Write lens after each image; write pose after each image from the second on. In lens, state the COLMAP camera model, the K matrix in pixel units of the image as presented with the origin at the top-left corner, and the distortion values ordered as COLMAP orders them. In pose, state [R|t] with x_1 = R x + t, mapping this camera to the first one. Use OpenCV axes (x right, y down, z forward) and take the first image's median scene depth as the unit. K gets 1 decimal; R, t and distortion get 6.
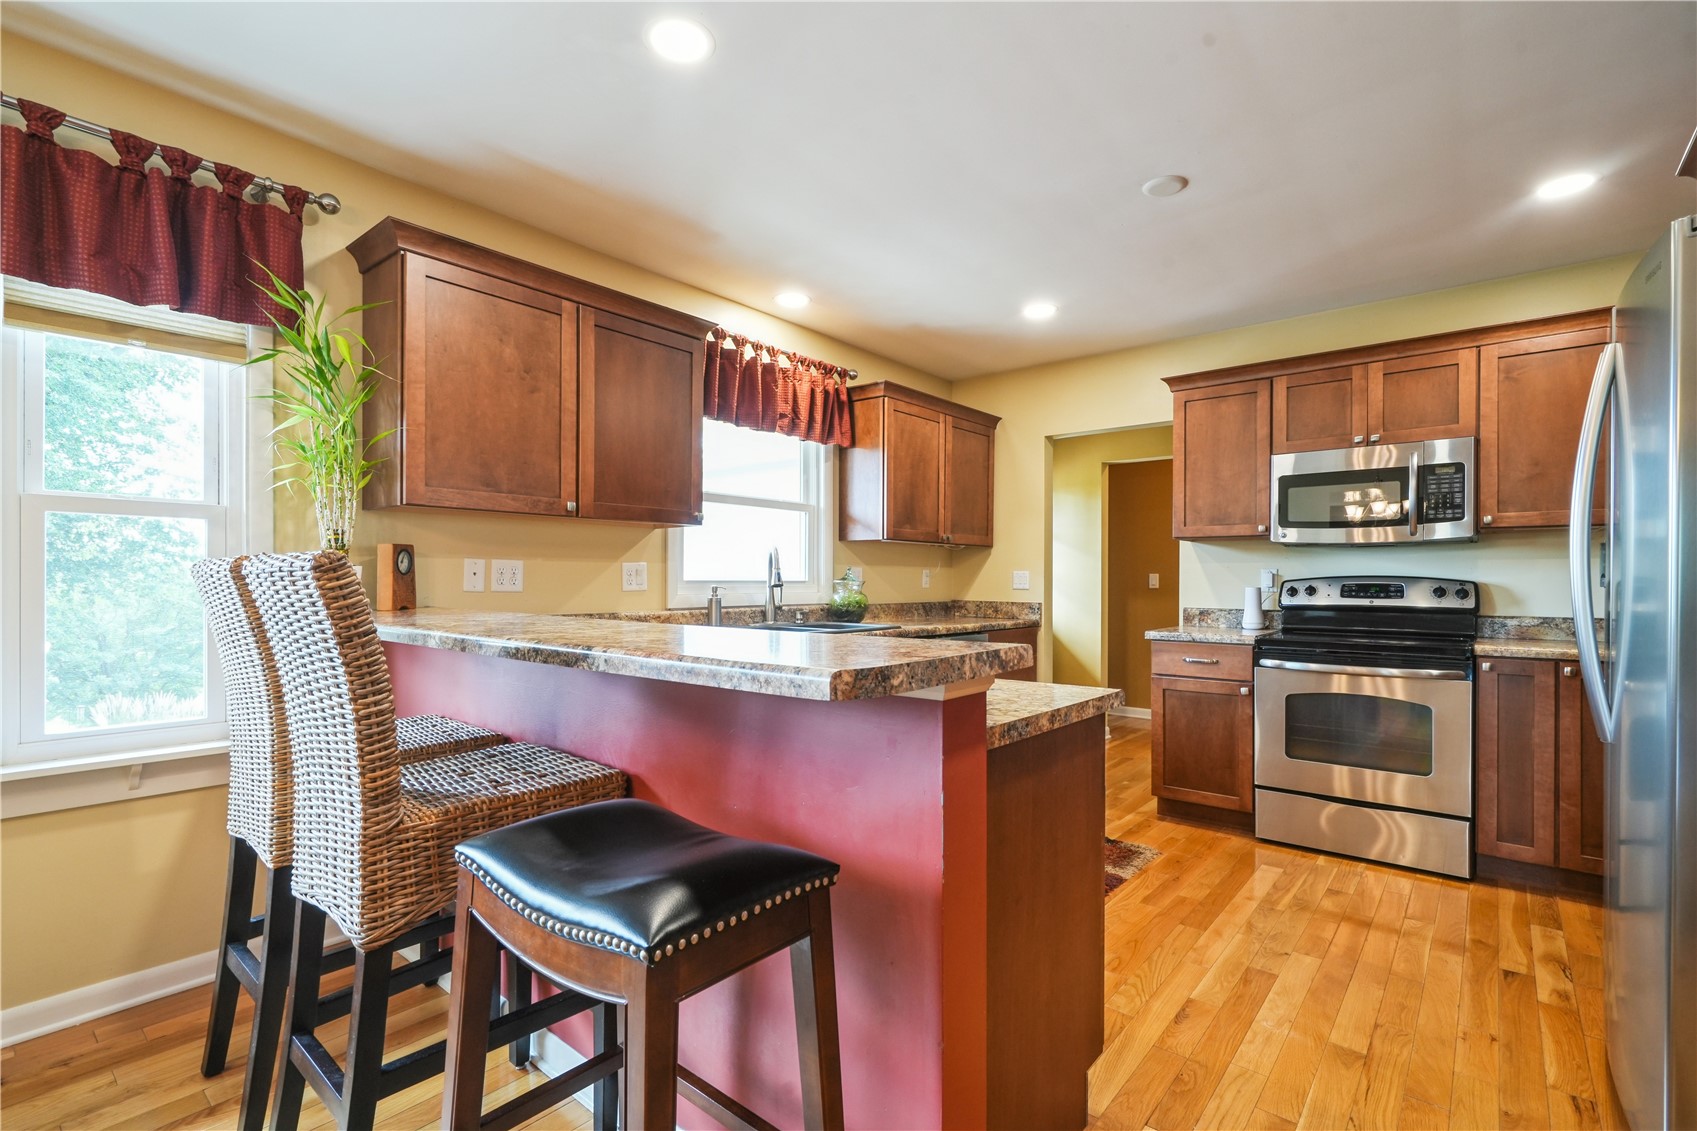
lens RADIAL K [[771.3, 0, 848.7], [0, 771.3, 573.4], [0, 0, 1]] dist [-0.001300, 0.000978]
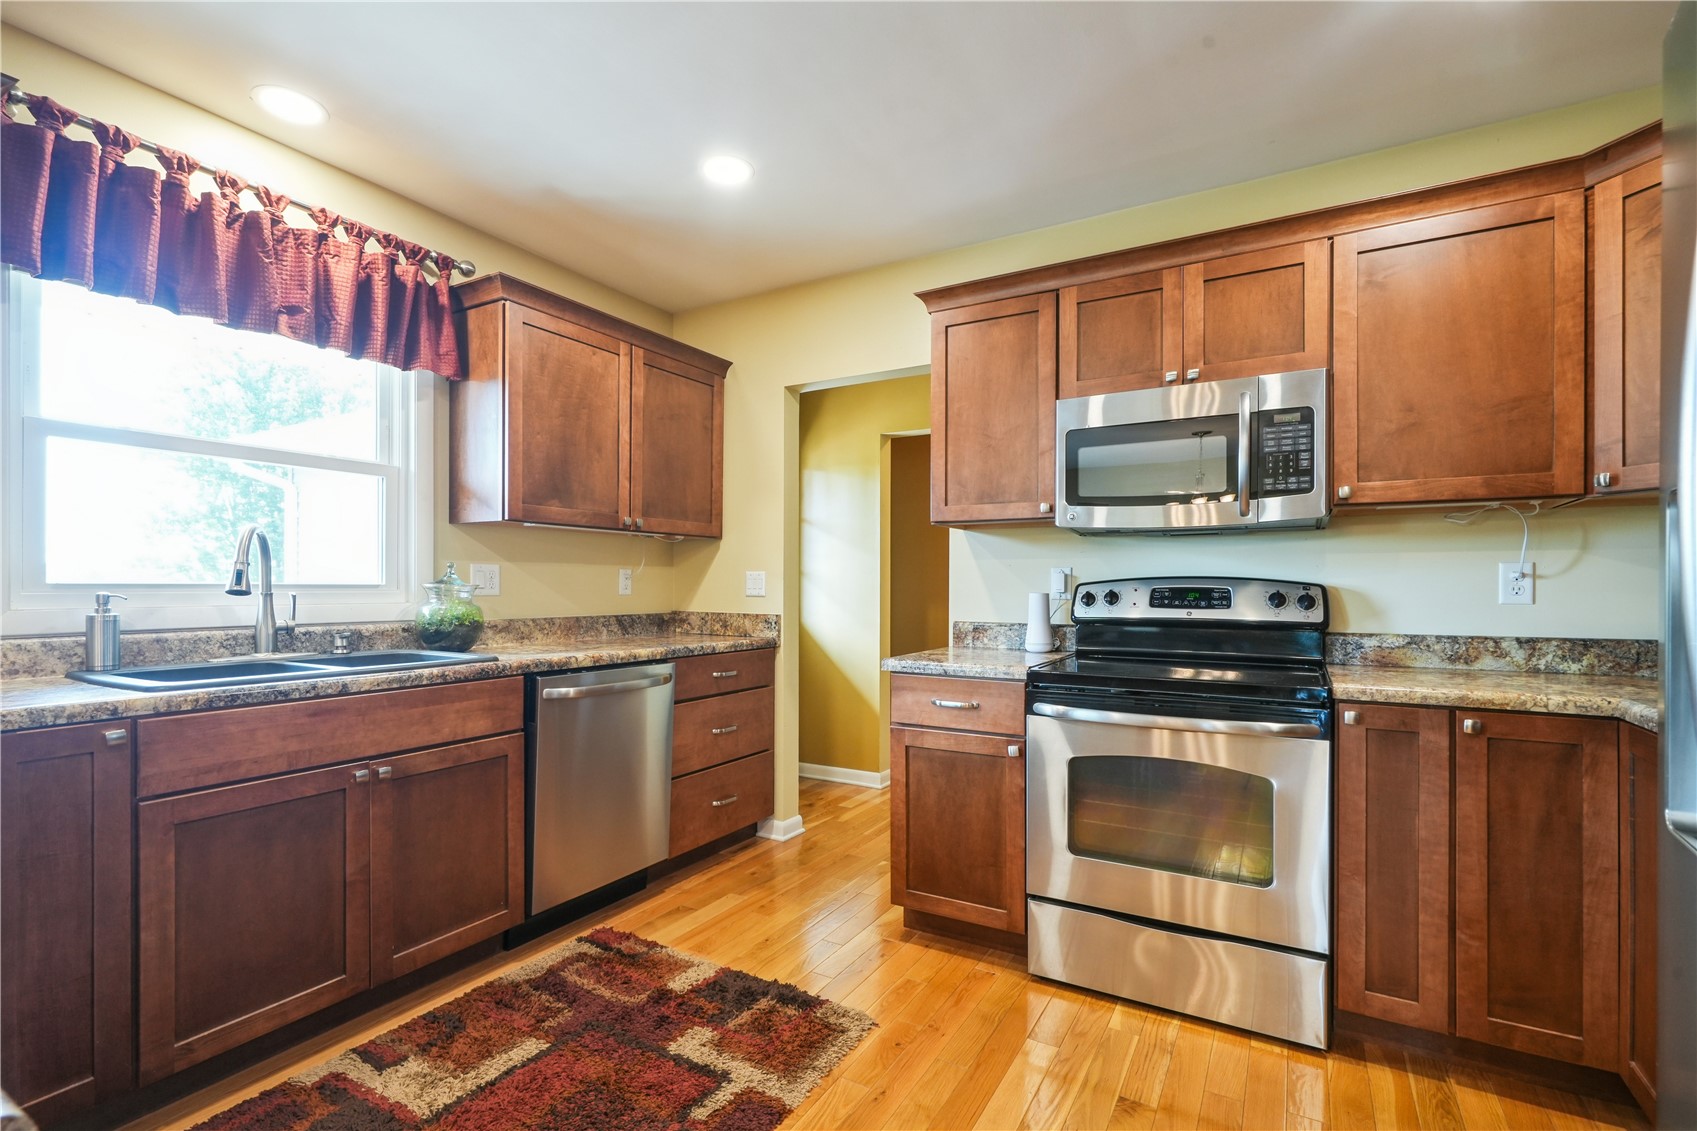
lens RADIAL K [[771.3, 0, 849.1], [0, 771.3, 575.3], [0, 0, 1]] dist [-0.001300, 0.000978]
pose [[0.985440, 0.001342, 0.170018, 0.250915], [-0.000597, 0.999990, -0.004432, 0.005376], [-0.170023, 0.004266, 0.985431, 0.357049]]
